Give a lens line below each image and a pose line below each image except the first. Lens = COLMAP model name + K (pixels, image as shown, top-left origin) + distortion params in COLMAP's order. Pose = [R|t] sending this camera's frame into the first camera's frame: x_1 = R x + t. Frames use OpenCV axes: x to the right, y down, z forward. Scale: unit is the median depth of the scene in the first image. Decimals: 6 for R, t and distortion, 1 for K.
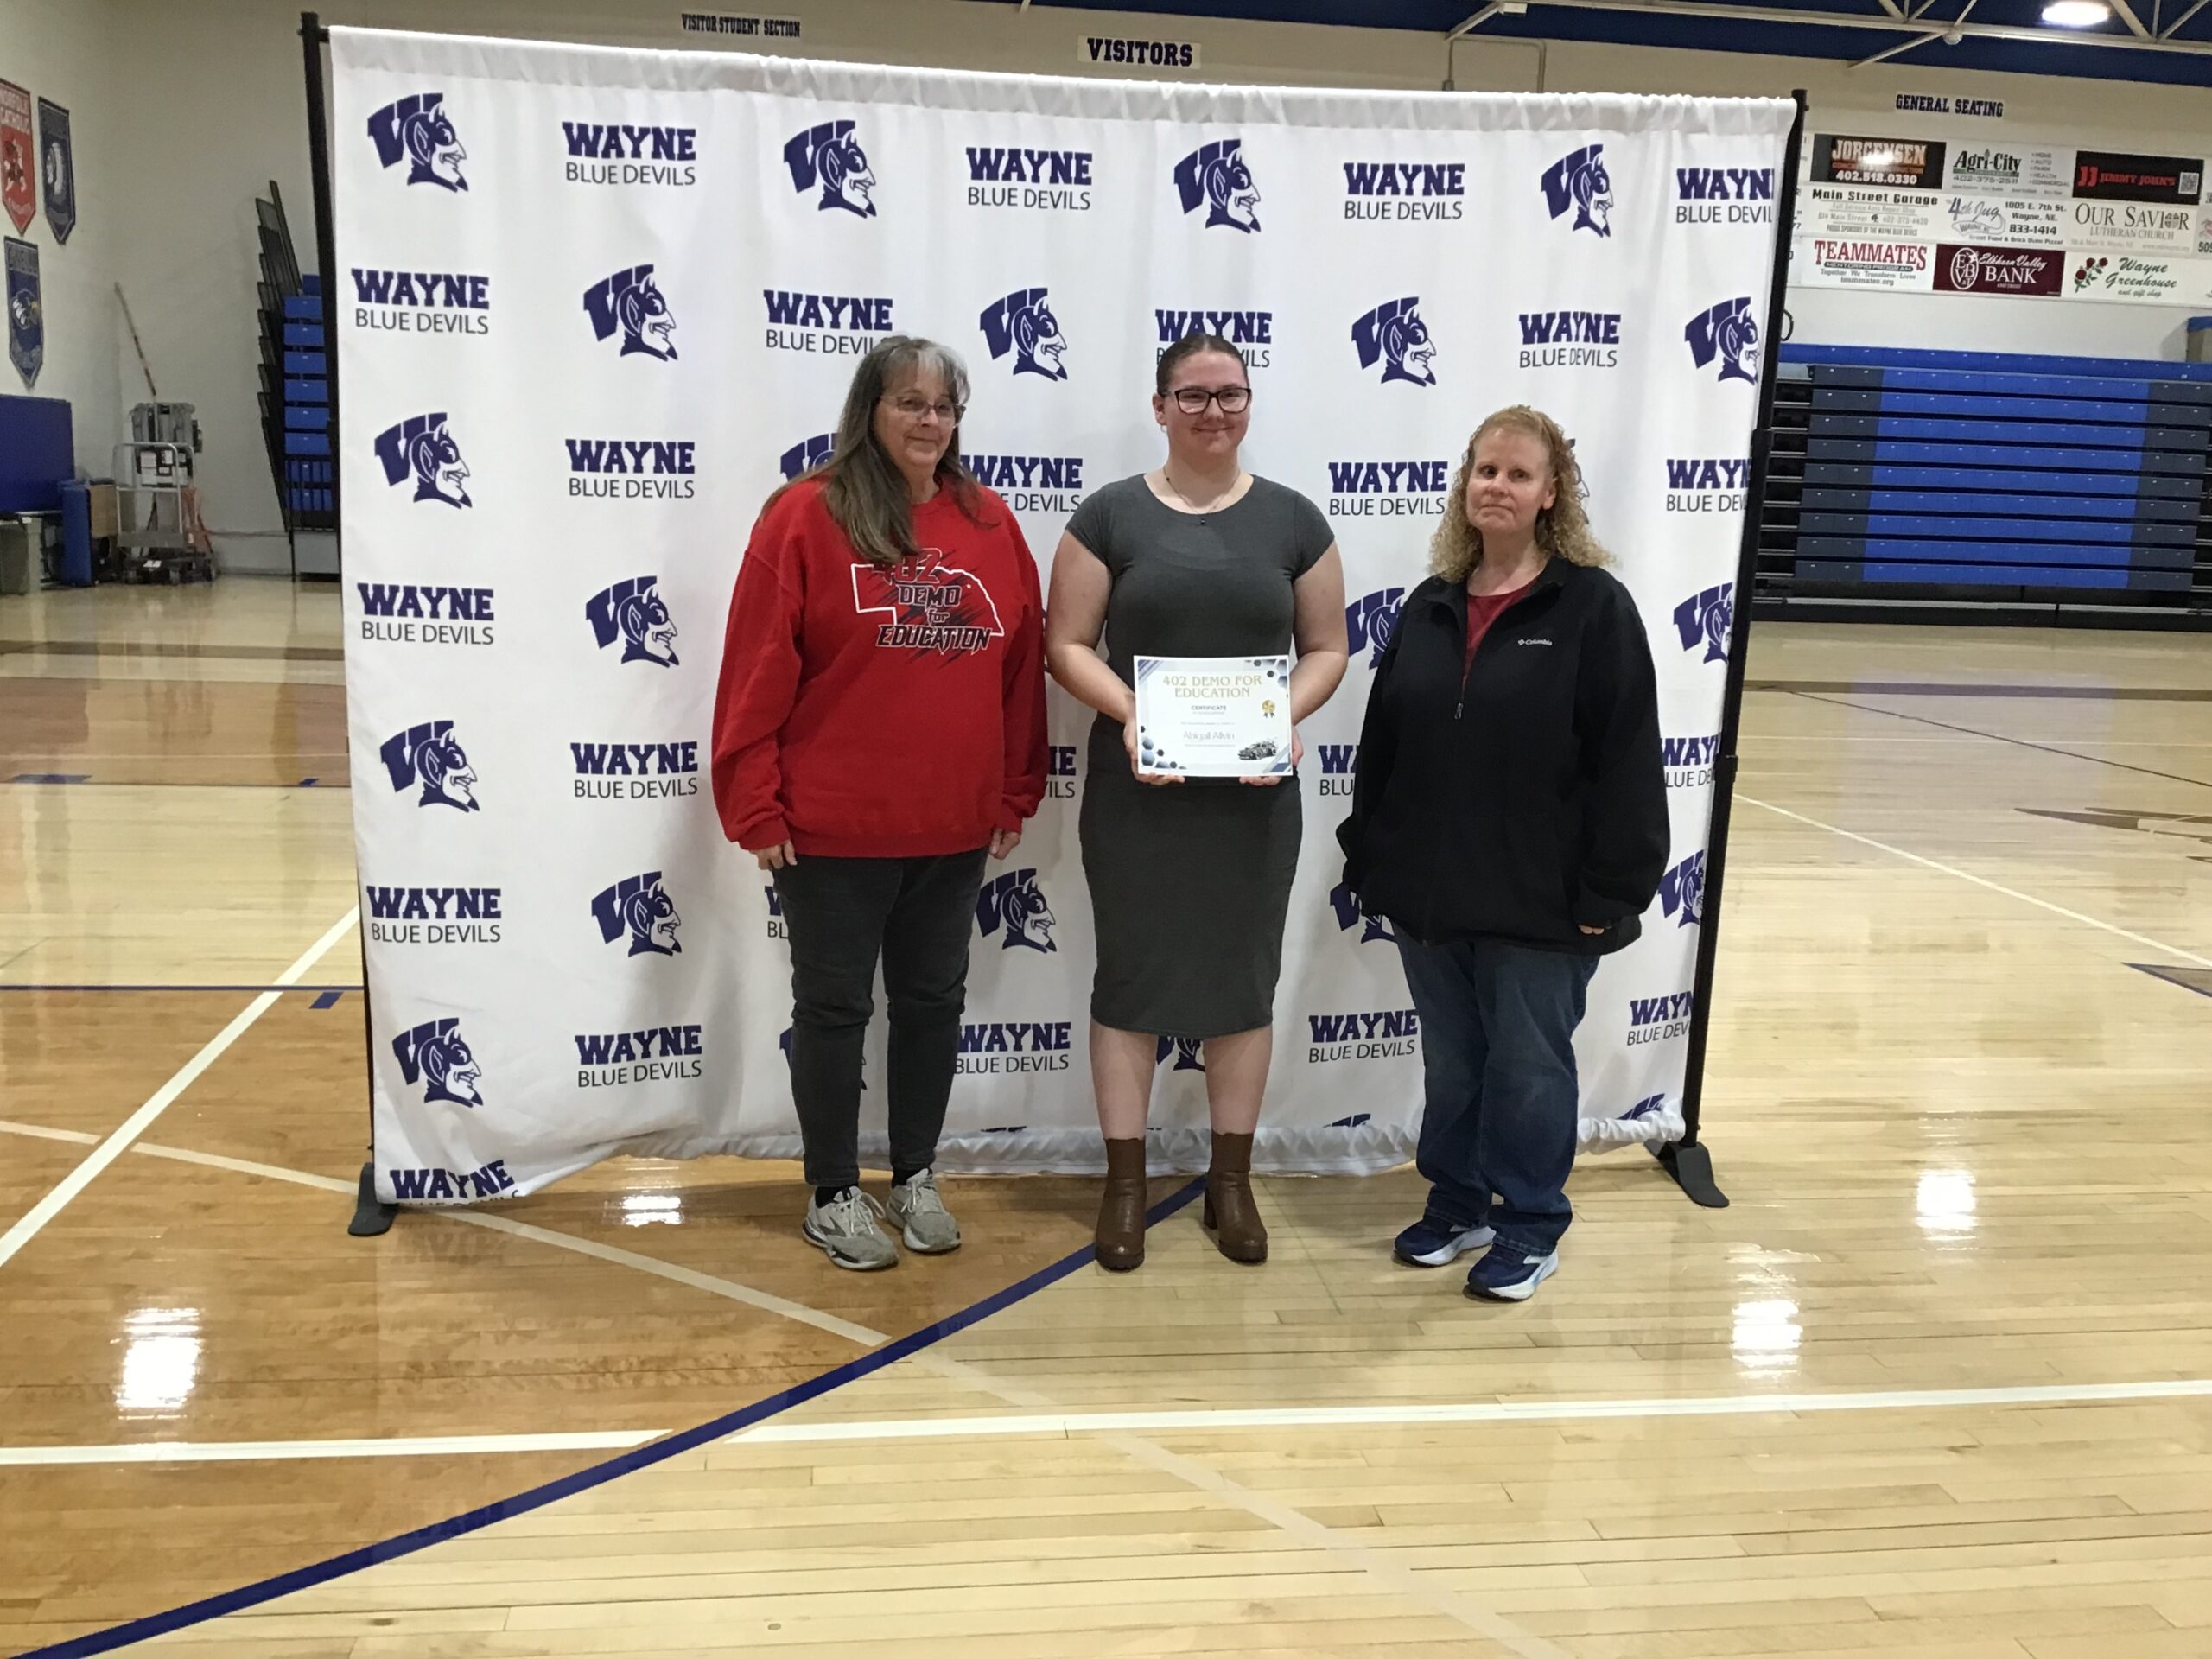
lens RADIAL K [[1989.2, 0, 1098.1], [0, 1989.2, 831.0], [0, 0, 1]] dist [0.116897, -0.232958]
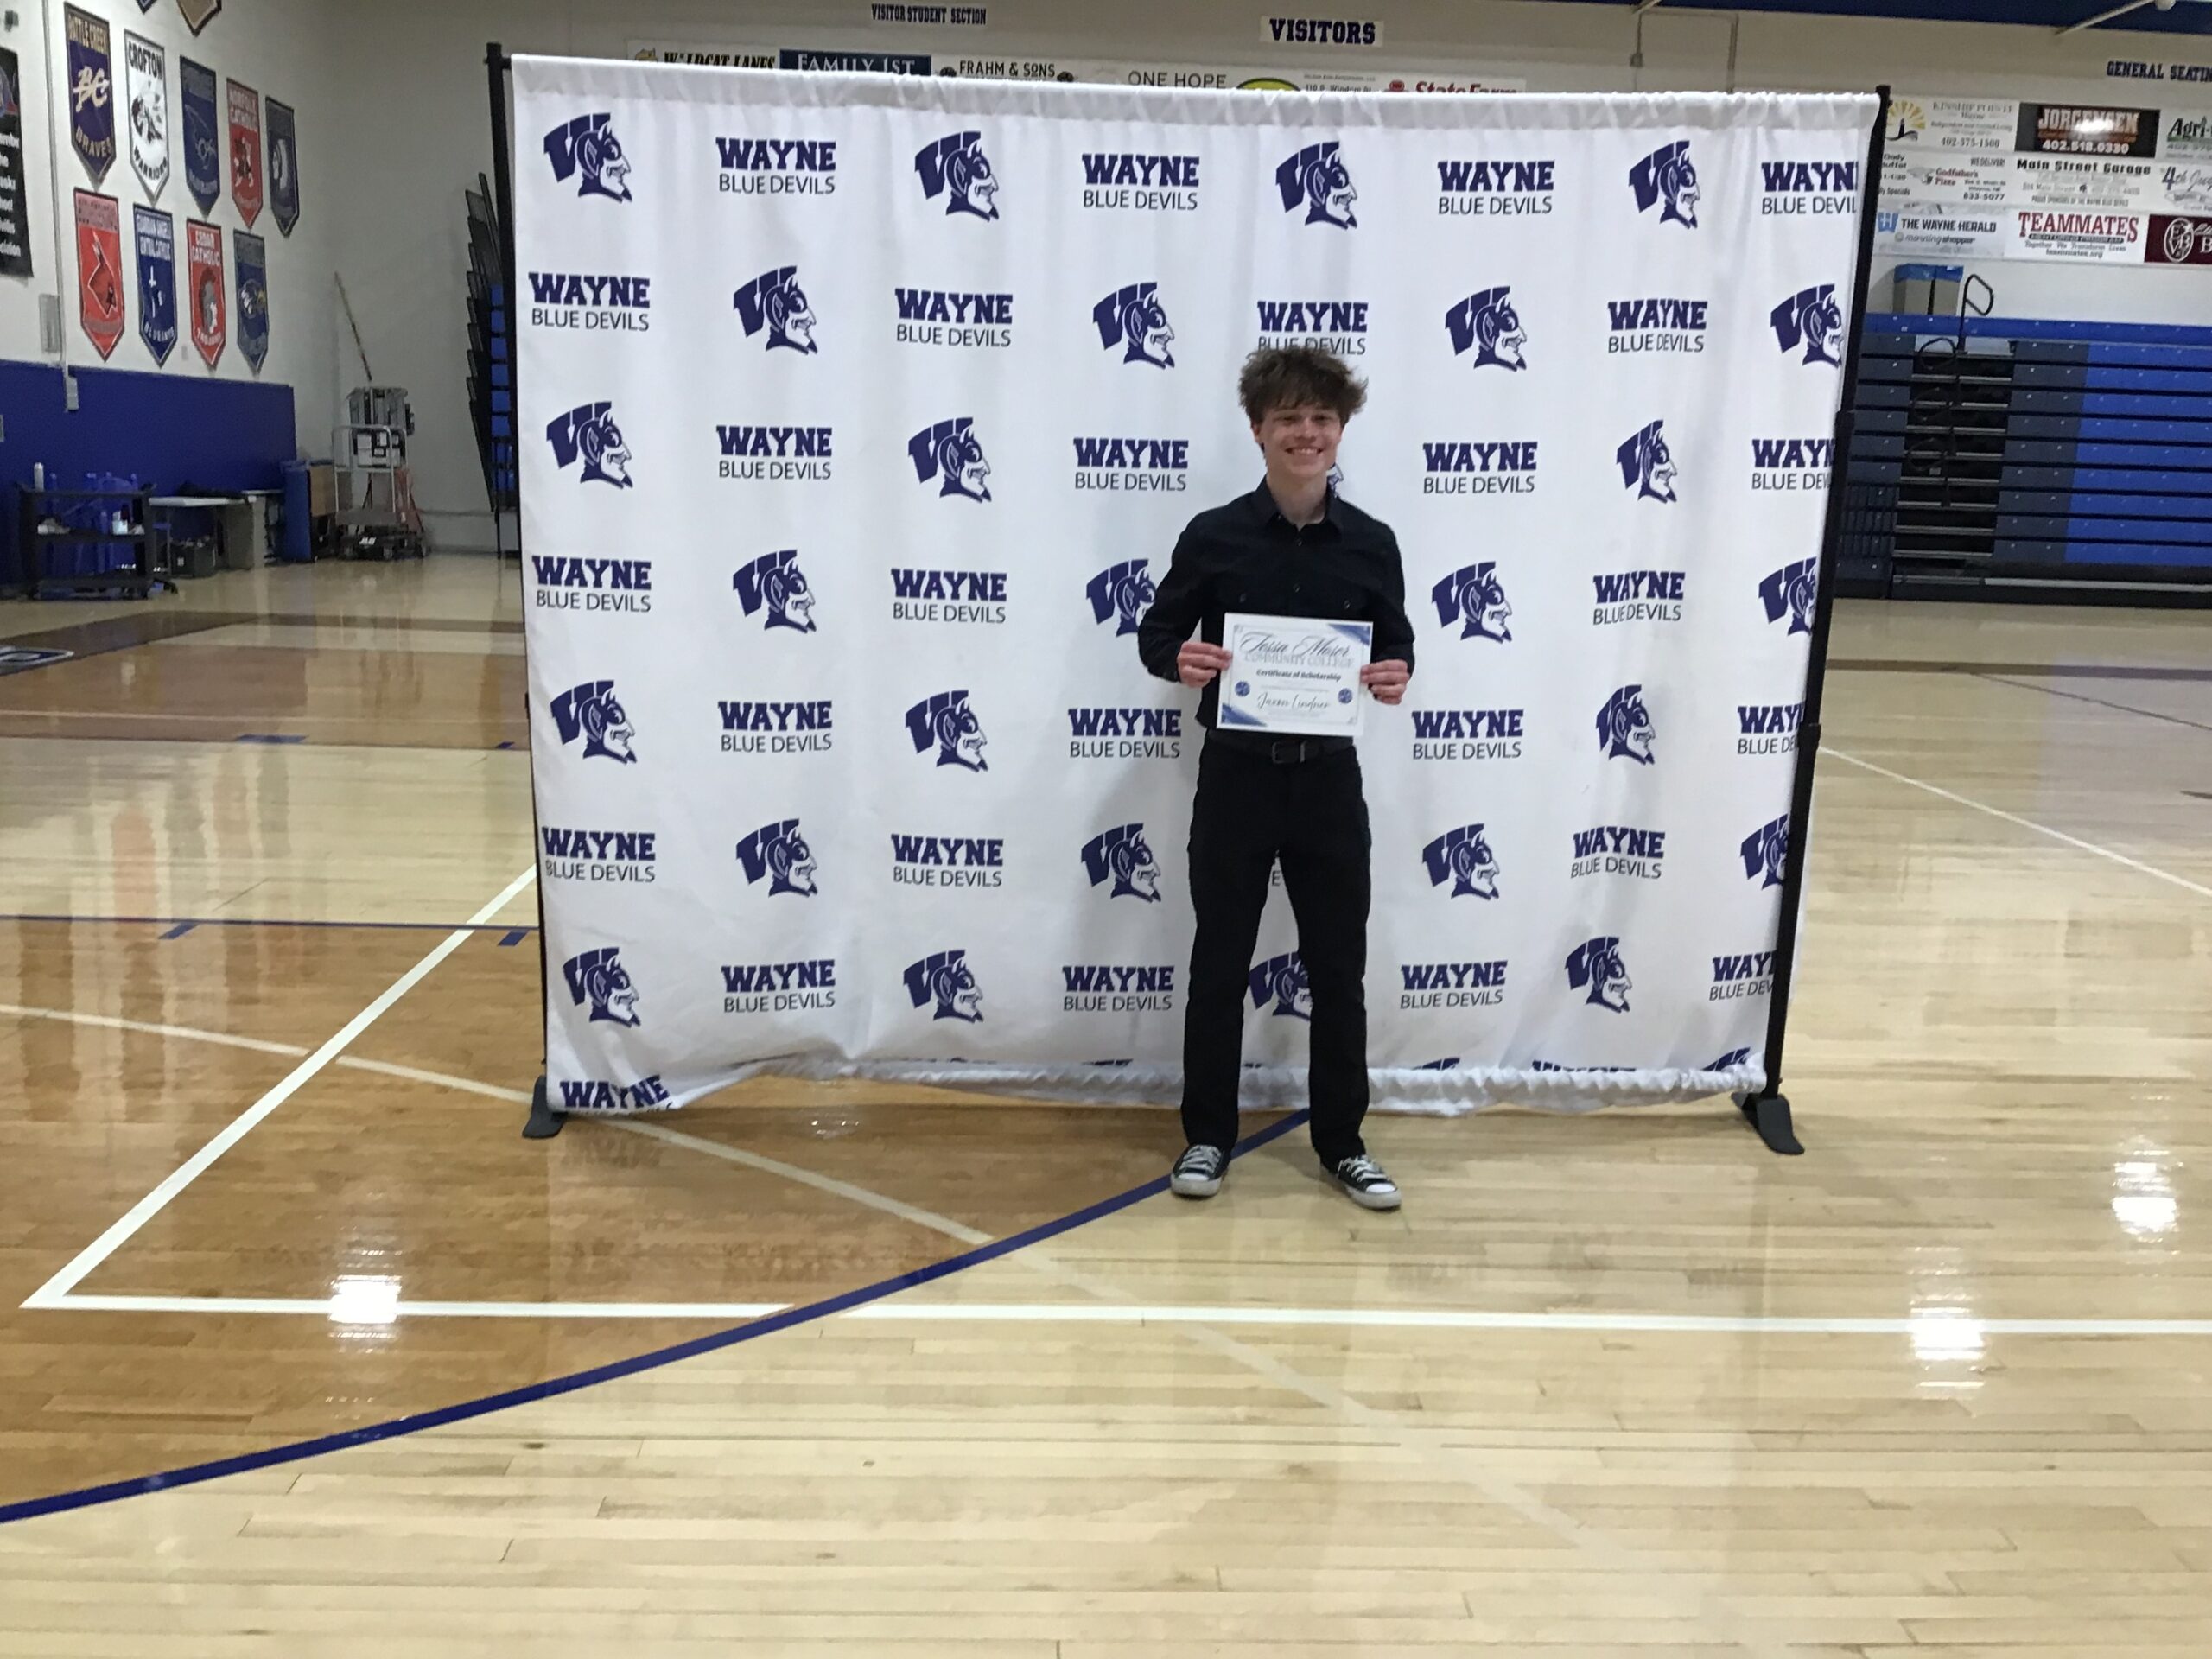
lens RADIAL K [[2006.5, 0, 1101.2], [0, 2006.5, 824.2], [0, 0, 1]] dist [0.087750, -0.163875]
pose [[0.995865, 0.014661, -0.089651, 0.044754], [-0.014177, 0.999881, 0.006023, 0.014541], [0.089728, -0.004727, 0.995955, -0.085216]]
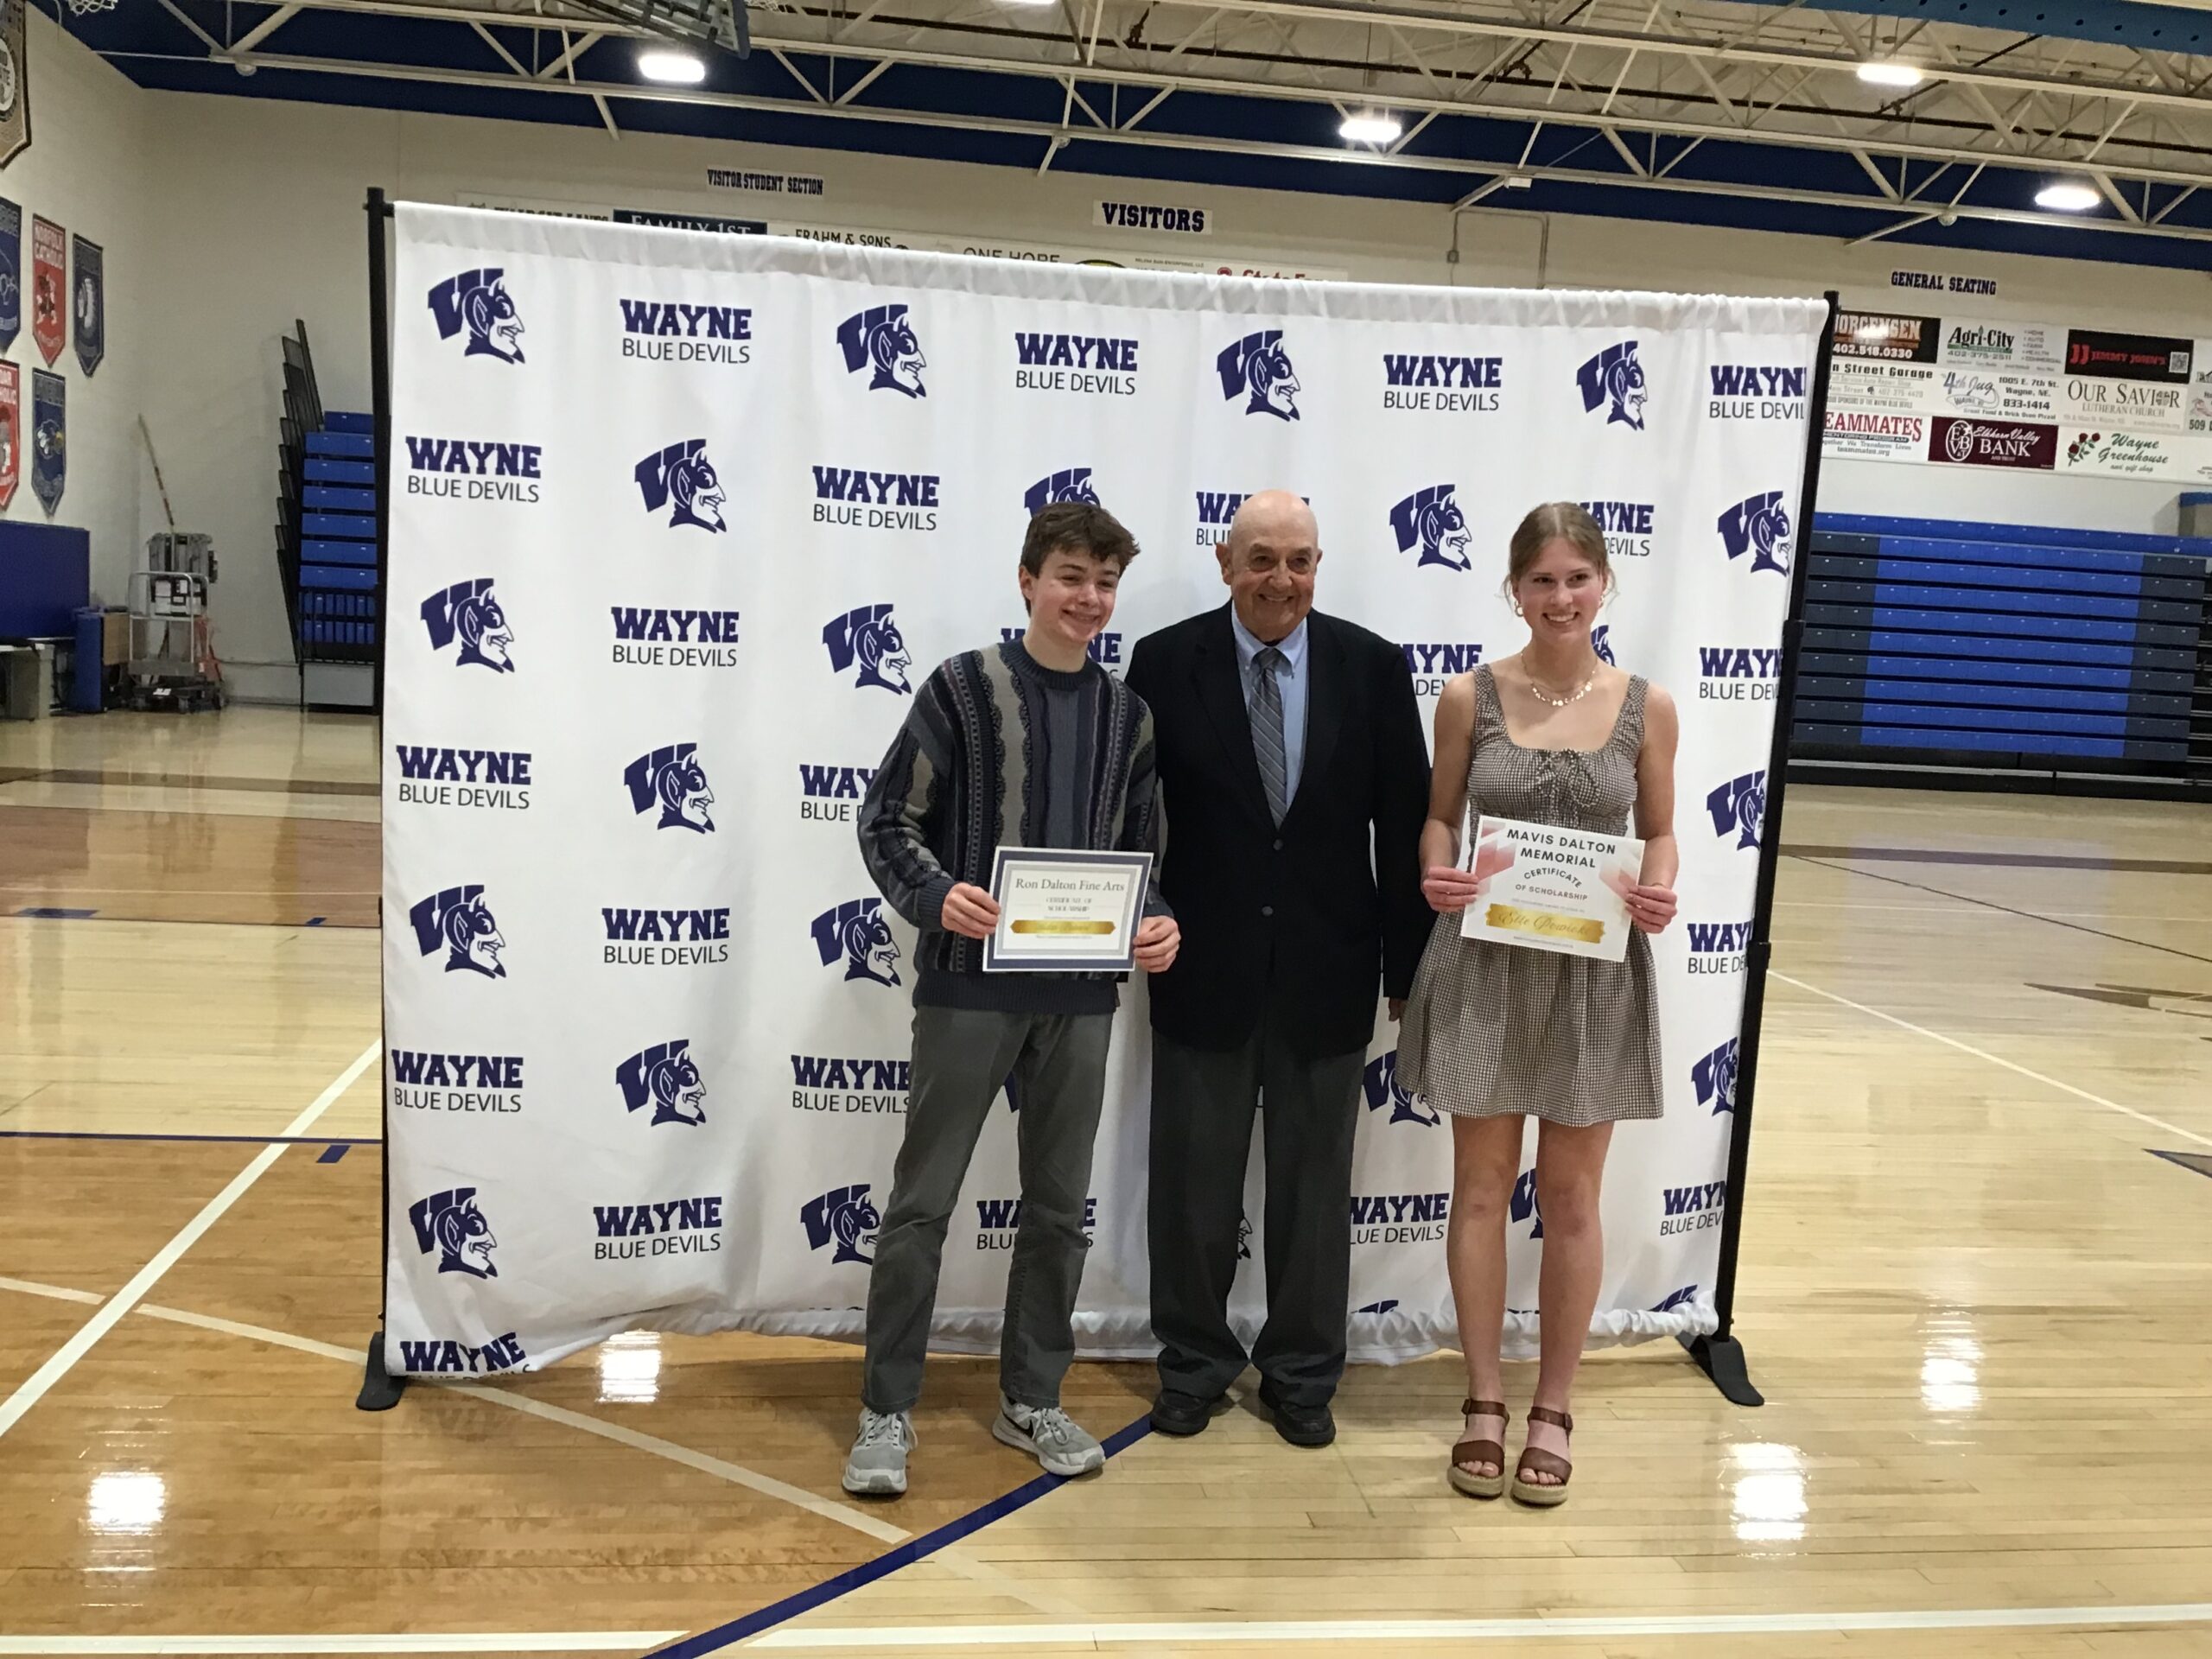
lens RADIAL K [[1989.2, 0, 1098.1], [0, 1989.2, 831.0], [0, 0, 1]] dist [0.116897, -0.232958]
pose [[0.999767, 0.021424, 0.002685, -0.020166], [-0.021186, 0.997364, -0.069405, -0.017433], [-0.004165, 0.069332, 0.997585, 0.004354]]
